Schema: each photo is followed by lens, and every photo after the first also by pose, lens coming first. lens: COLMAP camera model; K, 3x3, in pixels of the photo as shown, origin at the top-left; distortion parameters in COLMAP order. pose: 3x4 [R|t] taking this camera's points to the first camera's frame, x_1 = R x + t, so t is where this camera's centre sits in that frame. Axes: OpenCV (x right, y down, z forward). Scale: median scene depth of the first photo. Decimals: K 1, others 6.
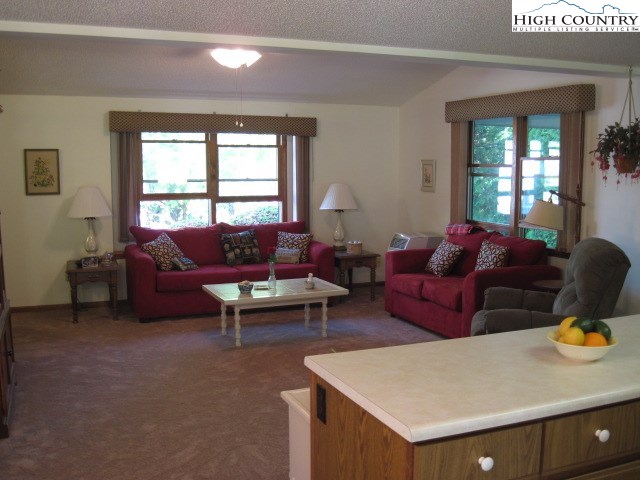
lens RADIAL K [[665.0, 0, 320.1], [0, 665.0, 240.5], [0, 0, 1]] dist [-0.100672, 0.000000]
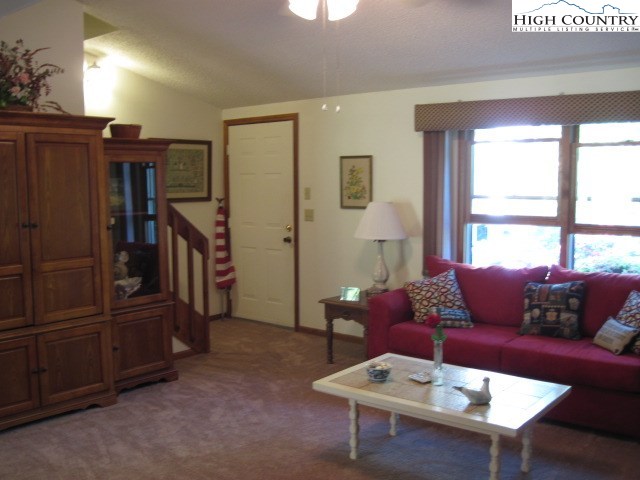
lens RADIAL K [[665.0, 0, 319.8], [0, 665.0, 238.6], [0, 0, 1]] dist [-0.100672, 0.000000]
pose [[0.458947, 0.074395, -0.885343, 0.330247], [-0.096736, 0.994748, 0.033443, -0.055464], [0.883182, 0.070296, 0.463733, 0.550019]]
